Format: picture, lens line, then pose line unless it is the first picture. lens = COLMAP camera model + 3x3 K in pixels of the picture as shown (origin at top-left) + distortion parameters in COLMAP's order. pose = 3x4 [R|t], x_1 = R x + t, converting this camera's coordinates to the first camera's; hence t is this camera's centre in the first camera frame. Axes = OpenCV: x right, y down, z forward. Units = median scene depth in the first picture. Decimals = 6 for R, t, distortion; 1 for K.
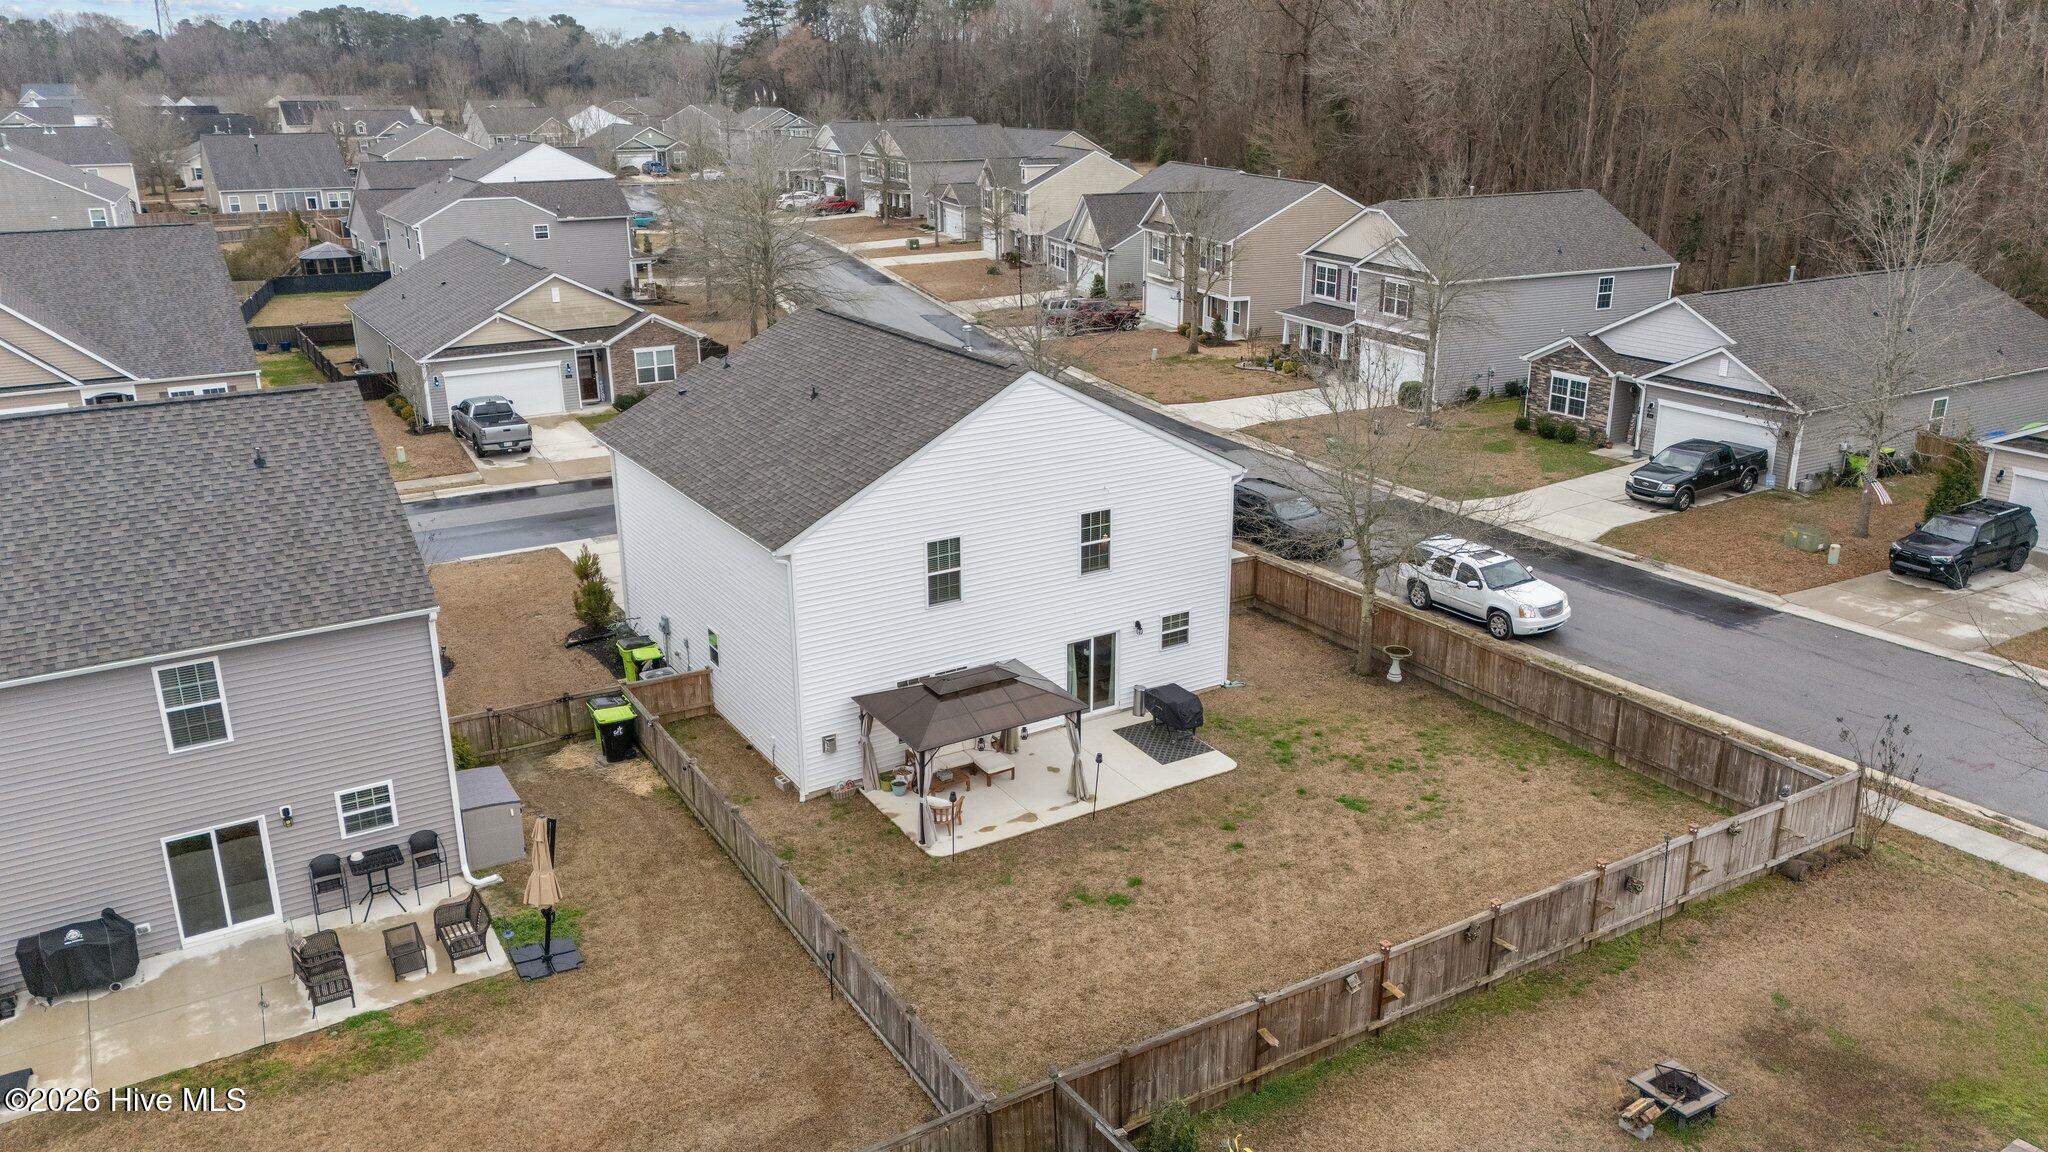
lens RADIAL K [[1534.5, 0, 1024.0], [0, 1534.5, 576.0], [0, 0, 1]] dist [0.046503, -0.003751]
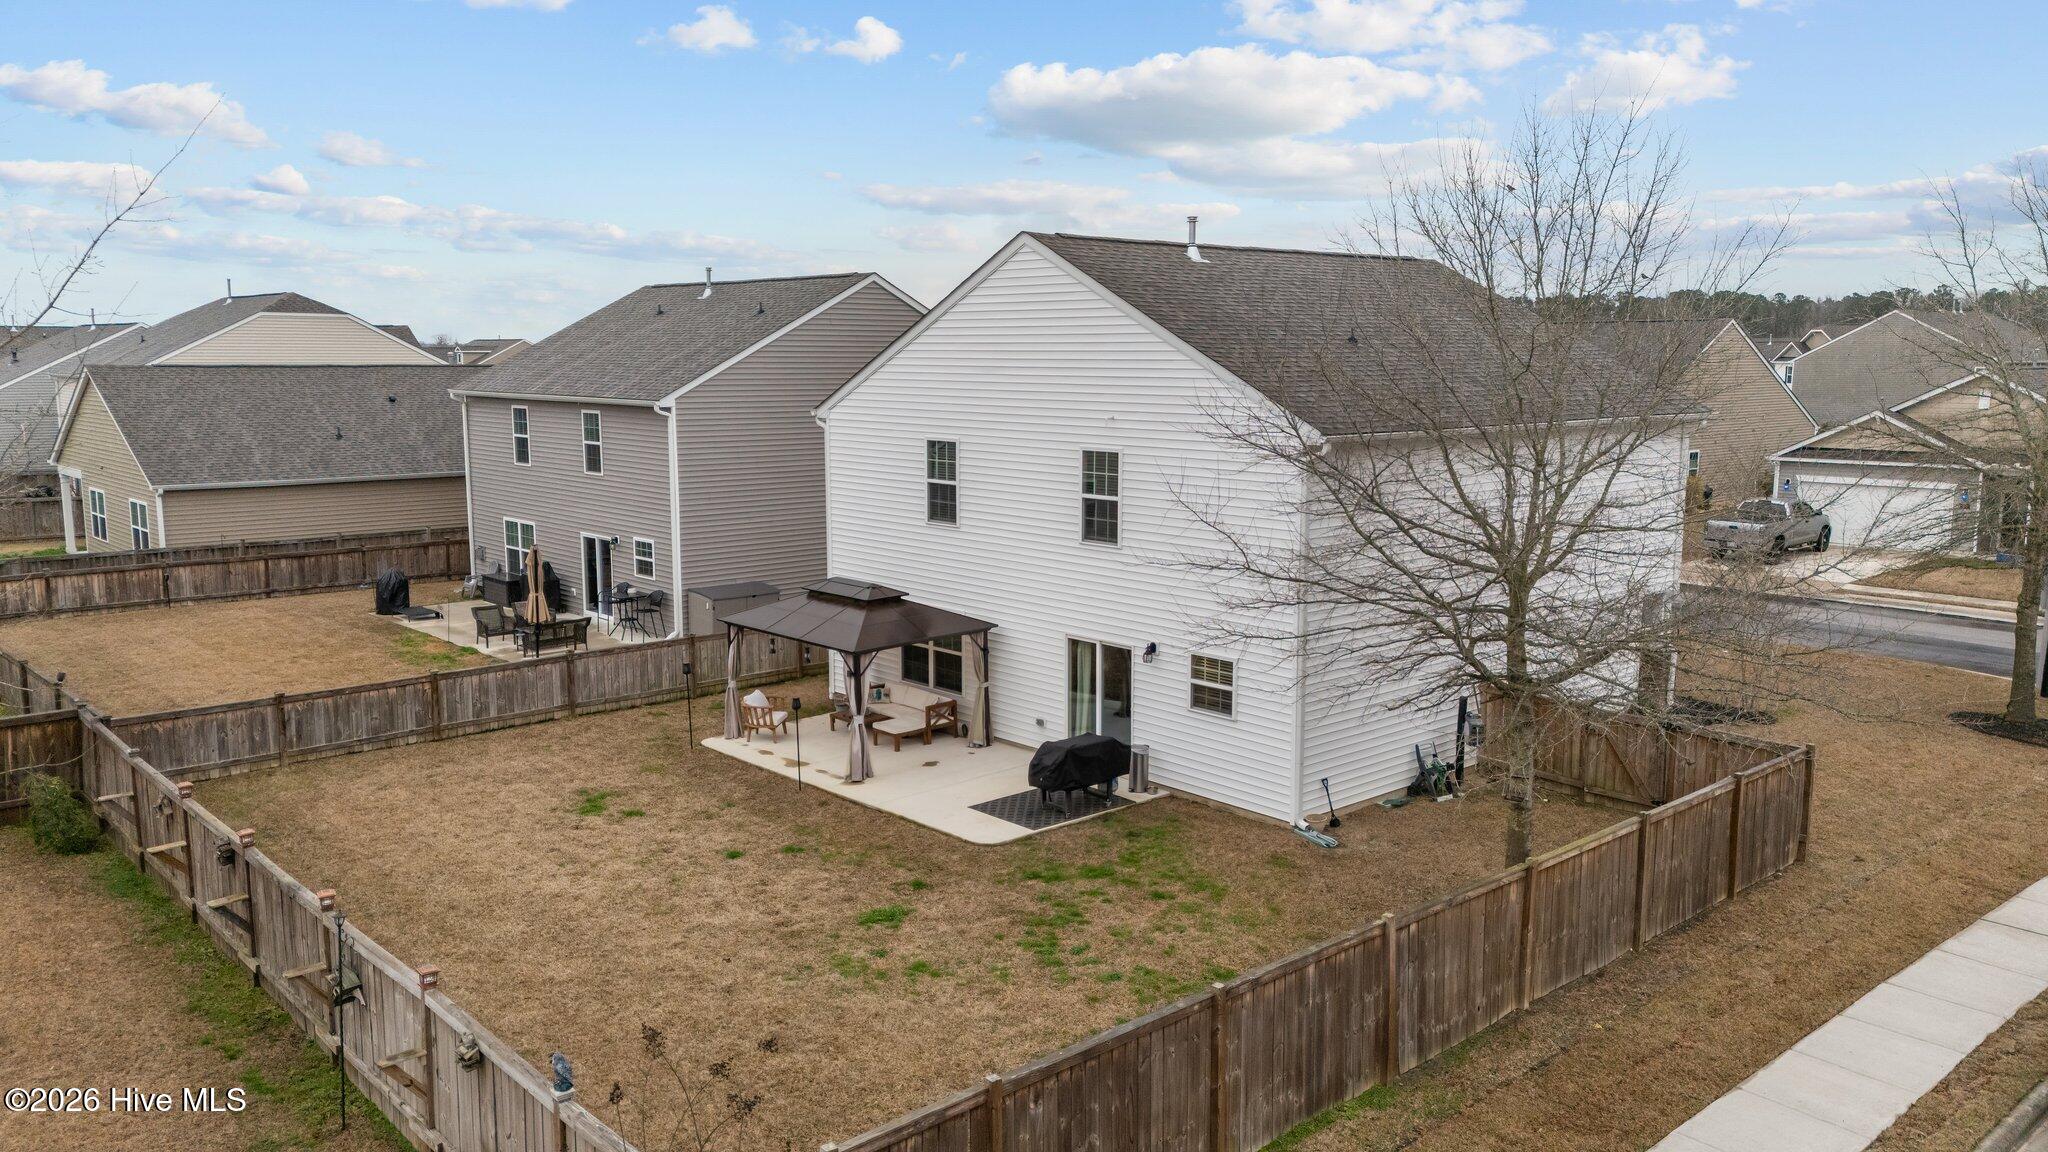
lens RADIAL K [[1534.5, 0, 1024.0], [0, 1534.5, 576.0], [0, 0, 1]] dist [0.046503, -0.003751]
pose [[0.179226, 0.148403, -0.972550, 0.763076], [-0.314463, 0.945339, 0.086300, -0.039958], [0.932197, 0.290363, 0.216097, 0.882022]]
